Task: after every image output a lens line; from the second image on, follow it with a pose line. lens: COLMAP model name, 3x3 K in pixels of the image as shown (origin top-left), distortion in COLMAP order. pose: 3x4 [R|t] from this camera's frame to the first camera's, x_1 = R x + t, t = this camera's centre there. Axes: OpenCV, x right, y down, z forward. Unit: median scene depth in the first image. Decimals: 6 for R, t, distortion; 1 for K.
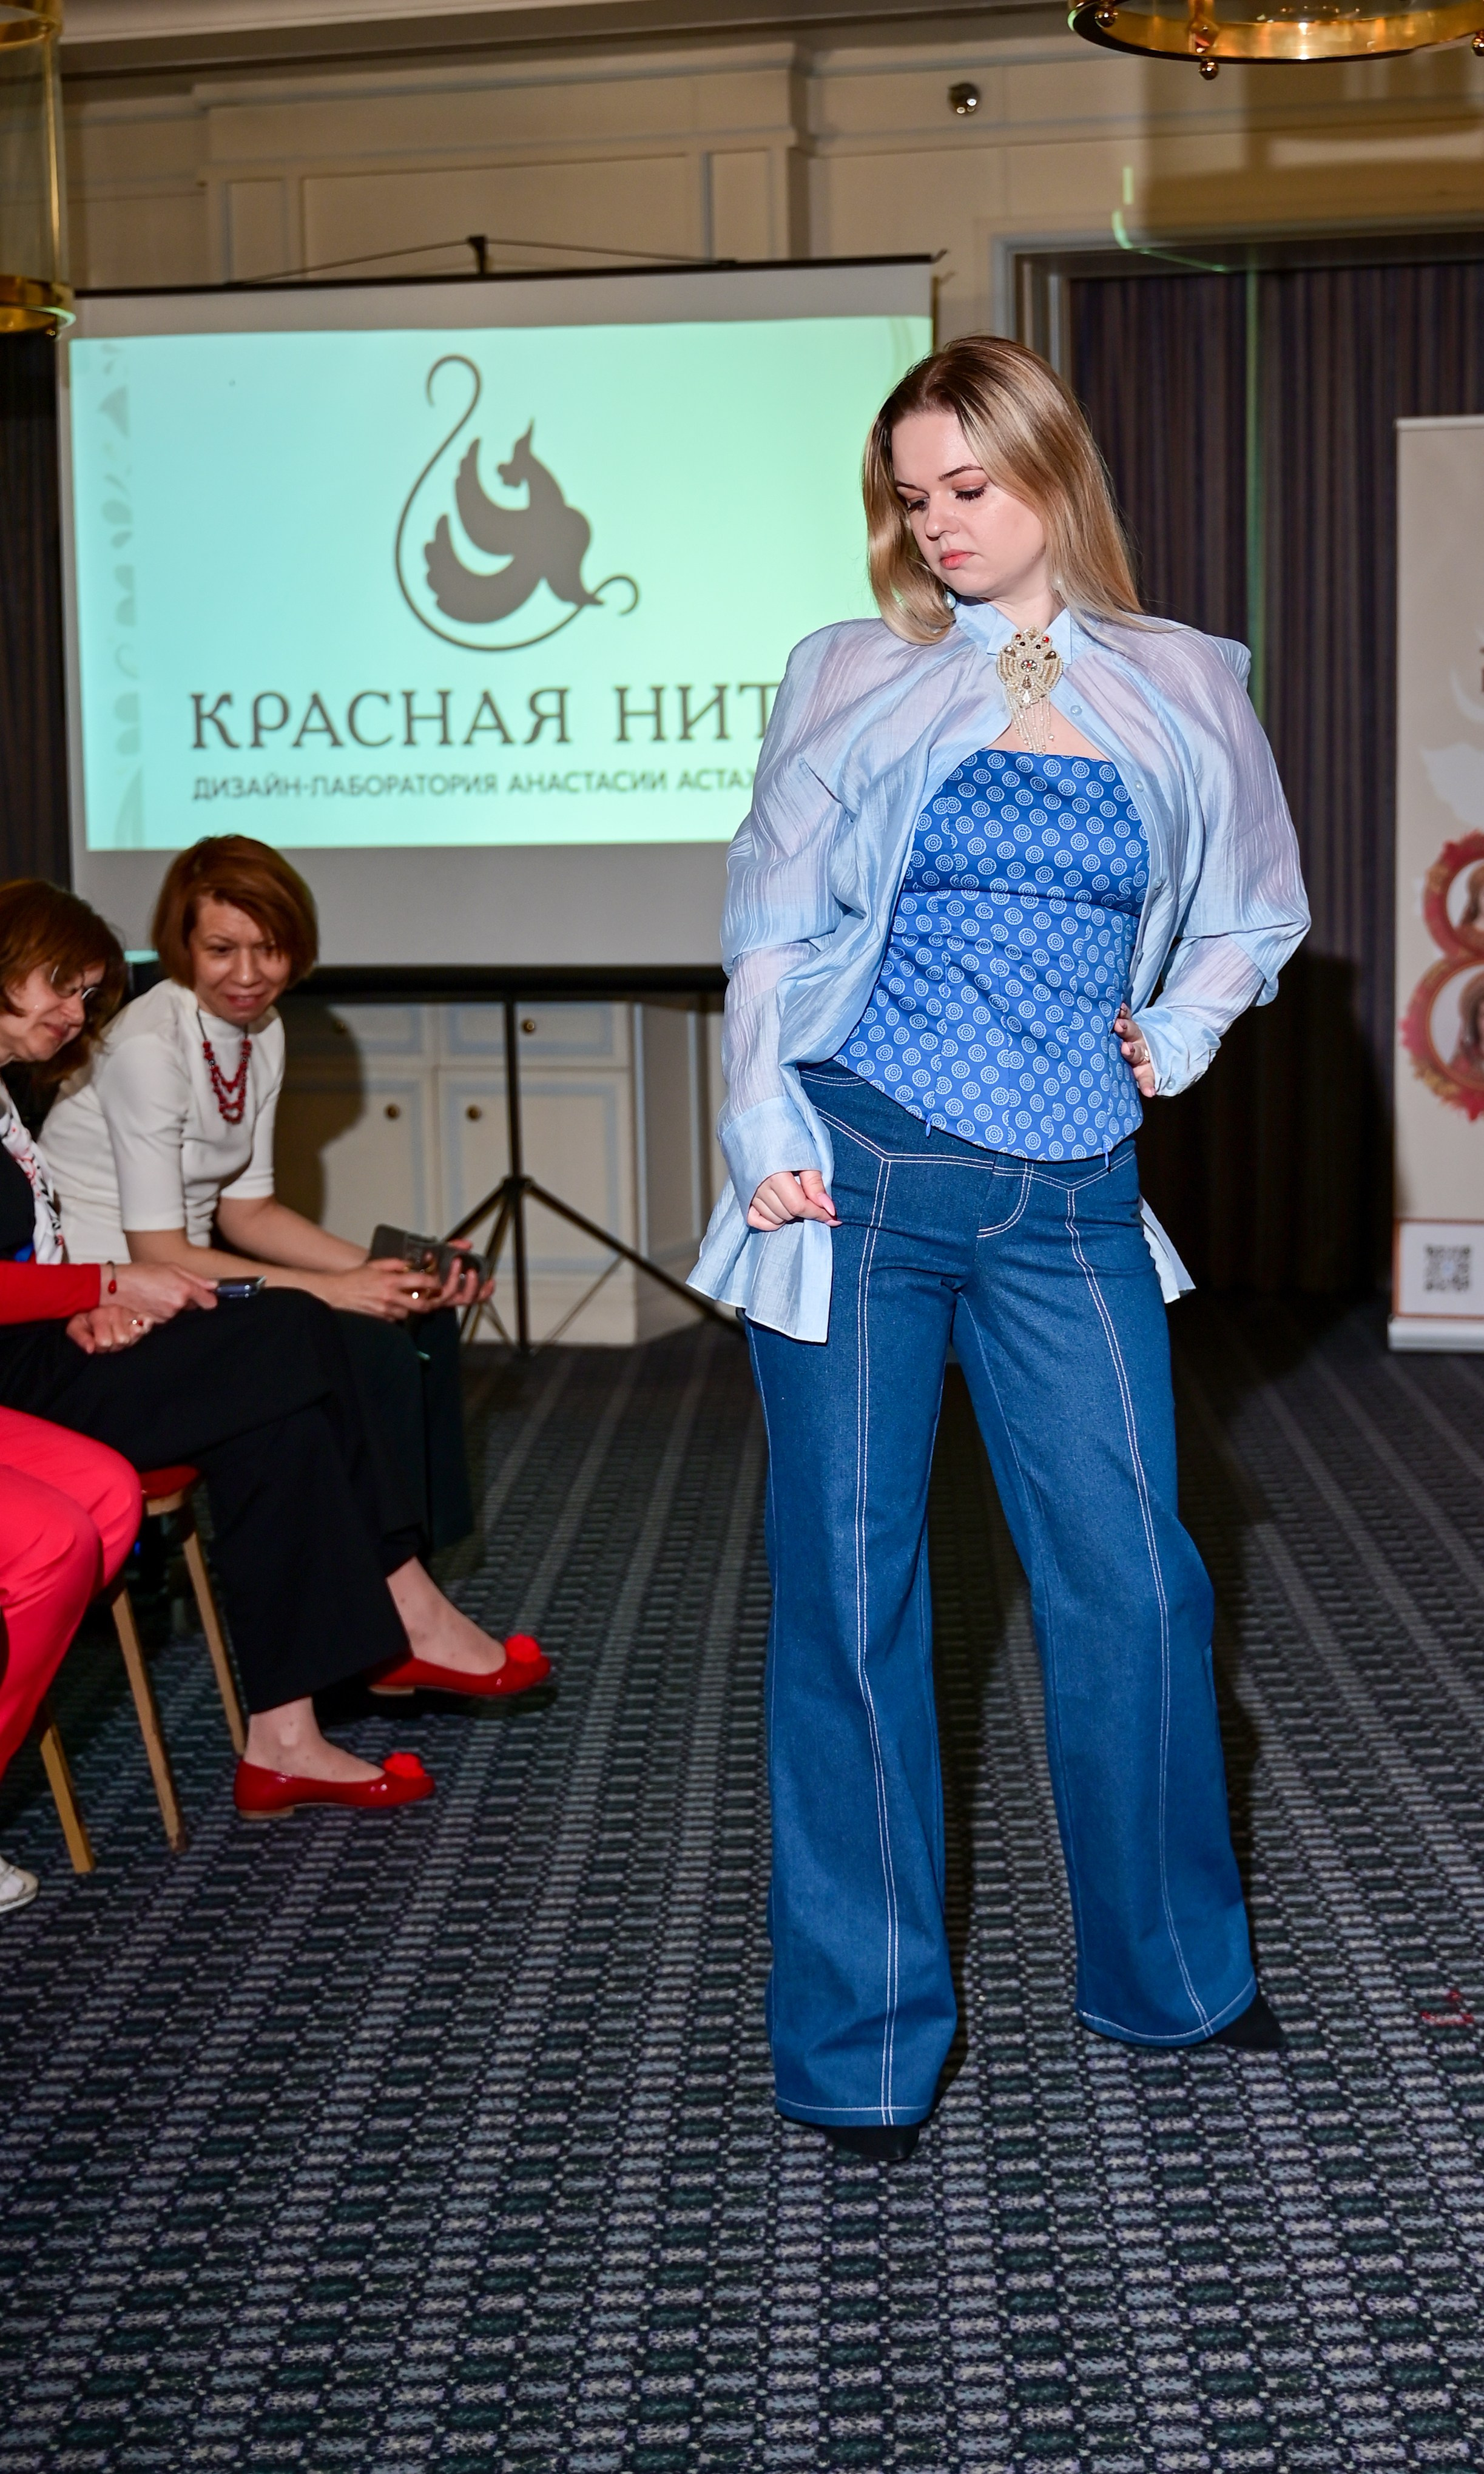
lens RADIAL K [[3751.2, 0, 1168.5], [0, 3751.2, 1173.5], [0, 0, 1]] dist [-0.046421, 0.000000]
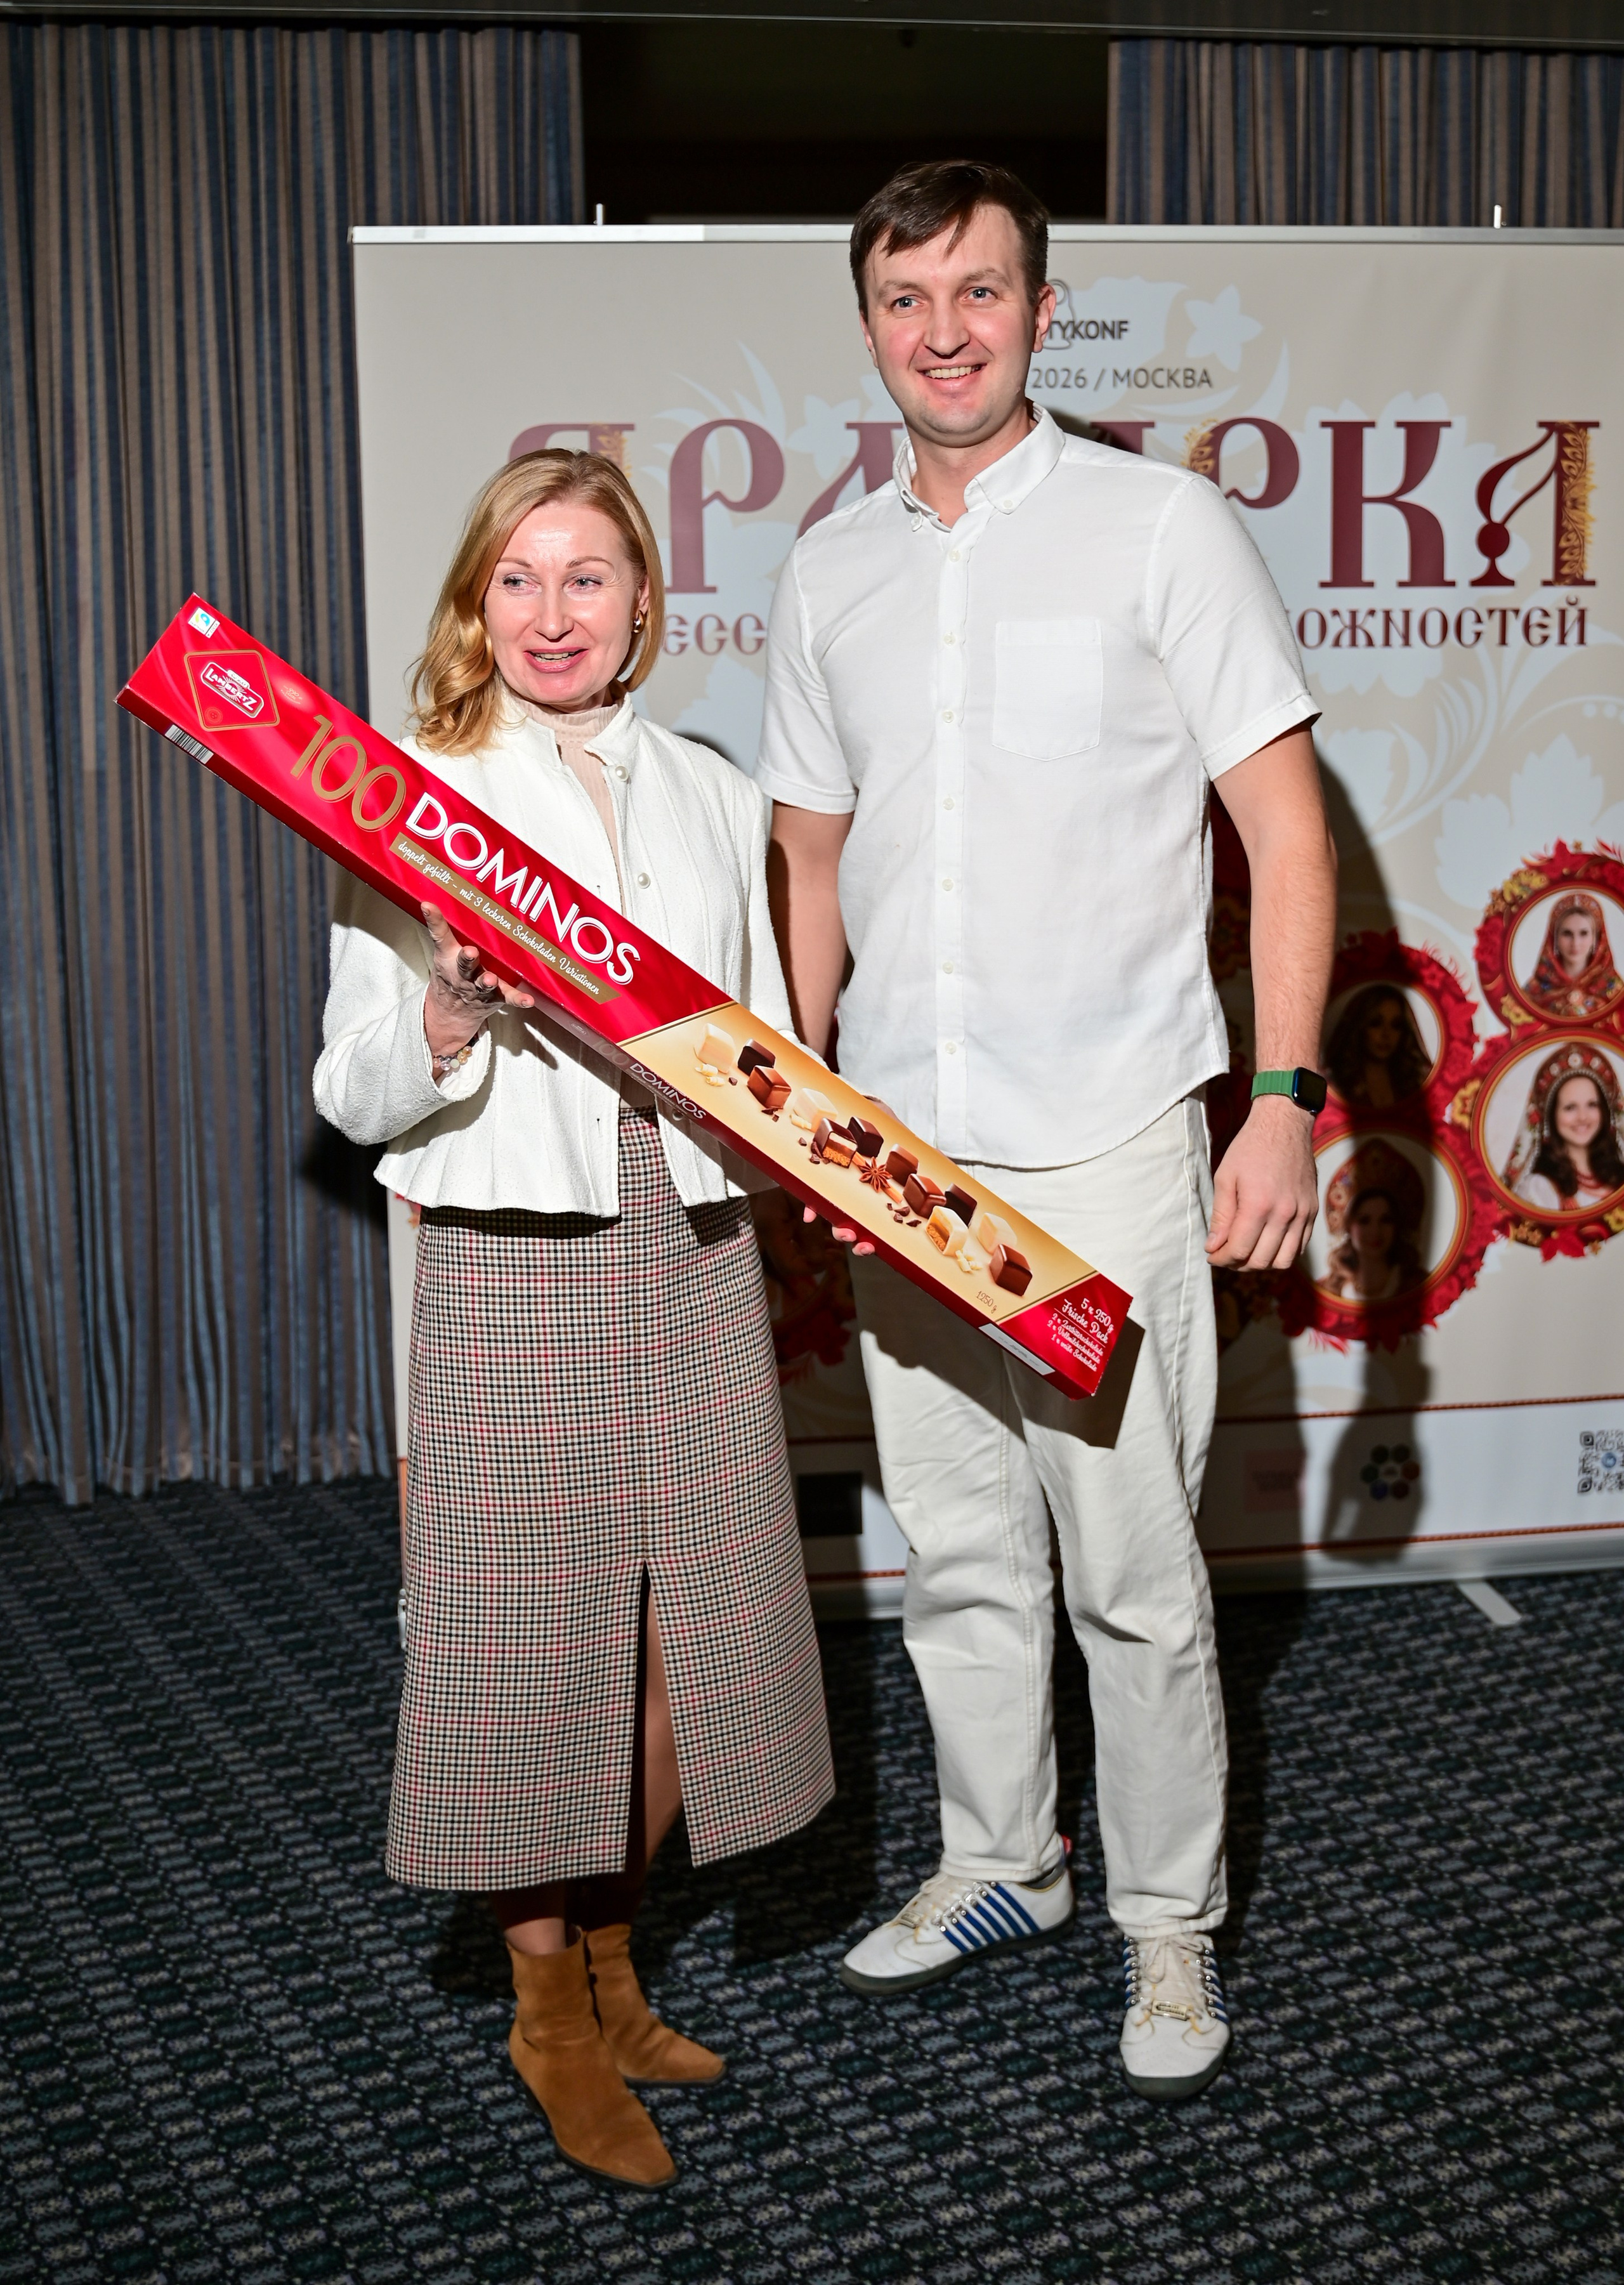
lens RADIAL K [[2955.6, 0, 955.8], [0, 2955.6, 1154.3], [0, 0, 1]] dist [-0.072311, 0.000000]
pose [[0.911167, -0.064433, 0.406968, -0.059323], [0.043978, 0.997263, 0.059429, -0.069066], [-0.409684, -0.036252, 0.911507, 0.500452]]
